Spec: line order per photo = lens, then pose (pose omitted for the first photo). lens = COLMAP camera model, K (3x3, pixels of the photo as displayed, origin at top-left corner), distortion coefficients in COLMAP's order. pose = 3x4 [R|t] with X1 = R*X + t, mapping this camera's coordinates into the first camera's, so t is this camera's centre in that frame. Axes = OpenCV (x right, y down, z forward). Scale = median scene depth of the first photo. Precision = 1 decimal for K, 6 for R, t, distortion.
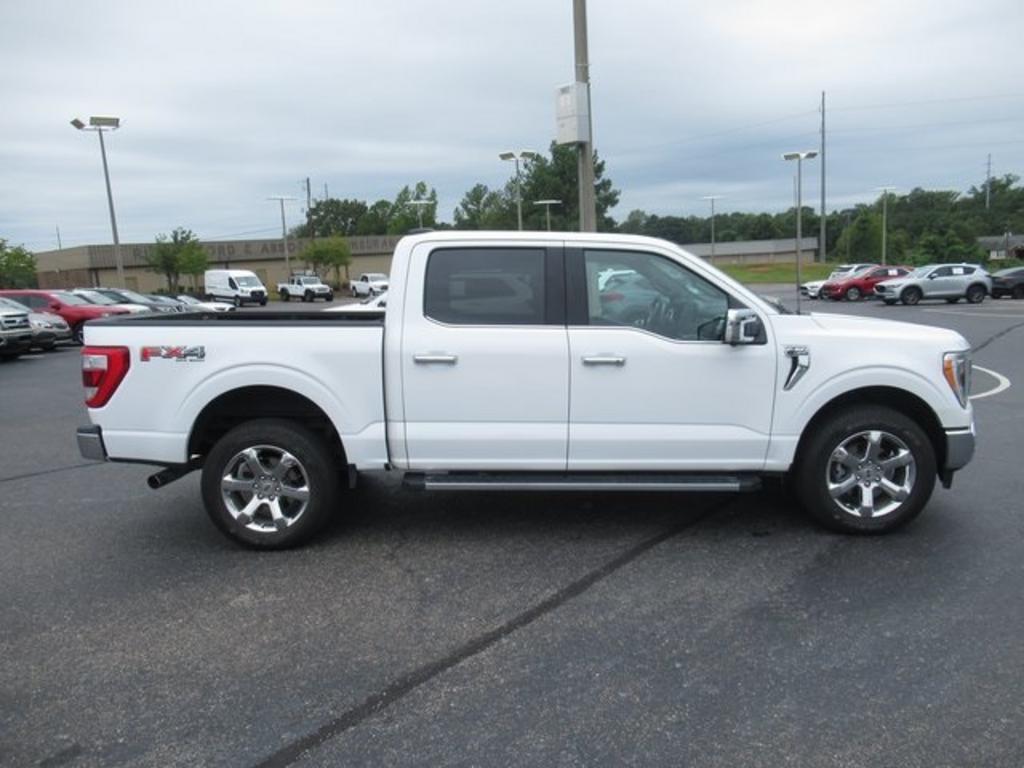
lens RADIAL K [[752.5, 0, 519.1], [0, 752.5, 391.7], [0, 0, 1]] dist [-0.015113, 0.013690]
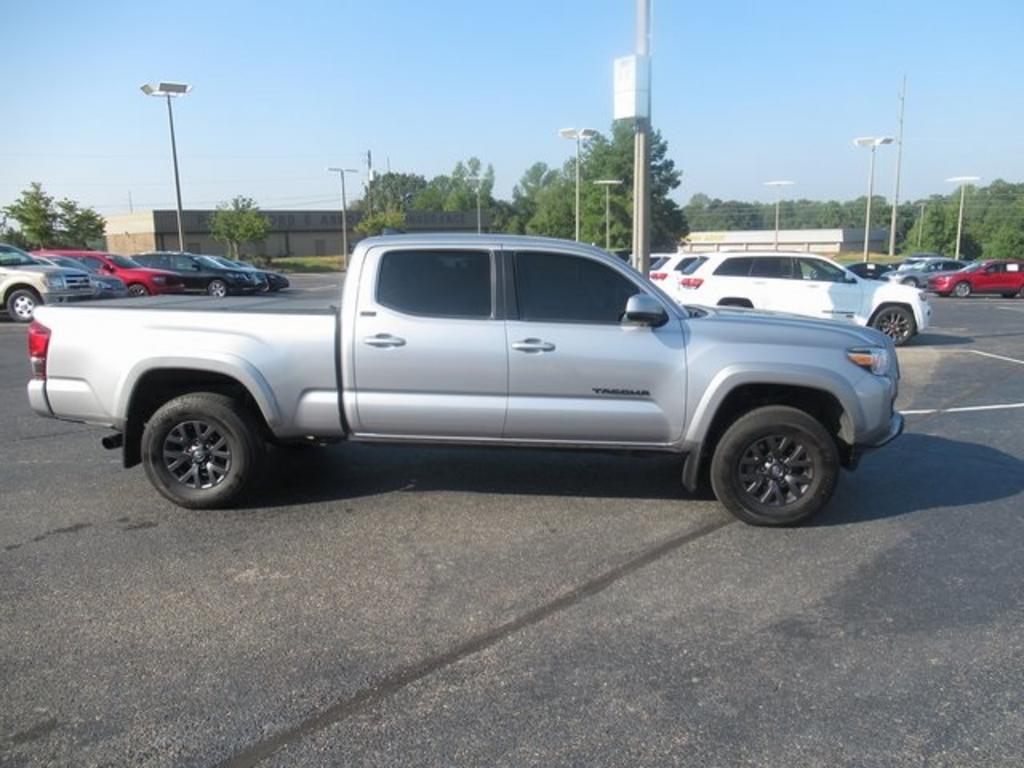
lens RADIAL K [[752.5, 0, 519.1], [0, 752.5, 394.0], [0, 0, 1]] dist [-0.015113, 0.013690]
pose [[0.996541, 0.049675, -0.066621, 0.030498], [-0.047698, 0.998382, 0.030943, -0.002348], [0.068051, -0.027658, 0.997298, 0.059020]]
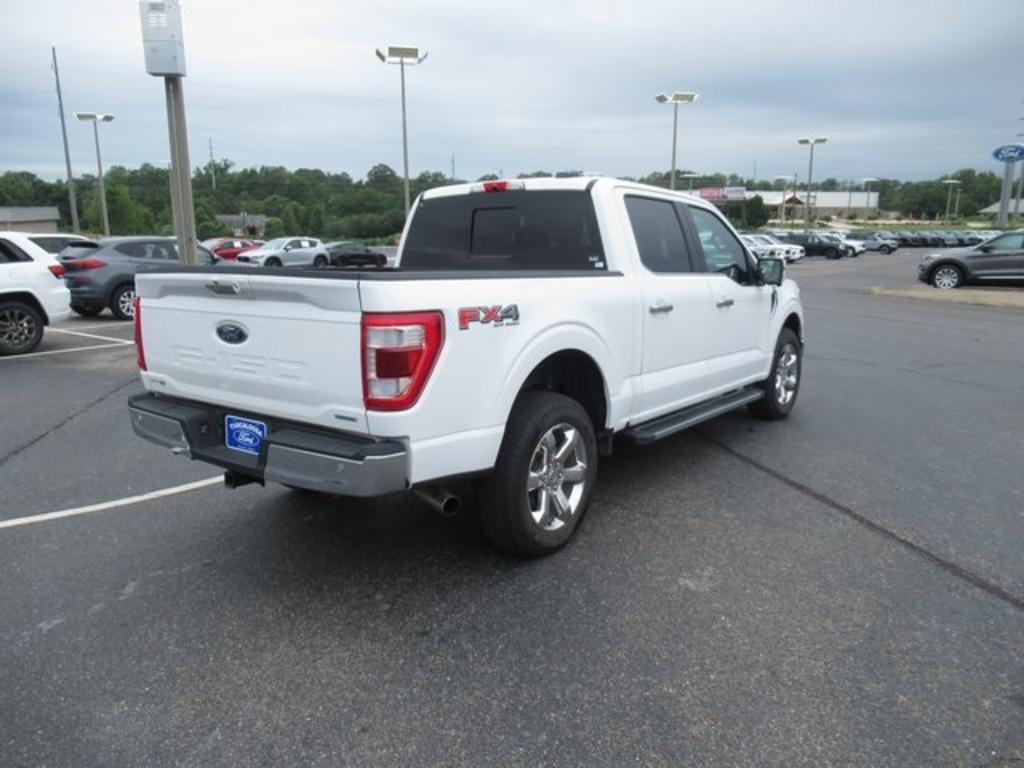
lens RADIAL K [[752.5, 0, 507.5], [0, 752.5, 380.1], [0, 0, 1]] dist [-0.015113, 0.013690]
pose [[0.609987, -0.121441, 0.783050, -1.056754], [0.106994, 0.991760, 0.070461, -0.040573], [-0.785155, 0.040802, 0.617954, 0.563024]]
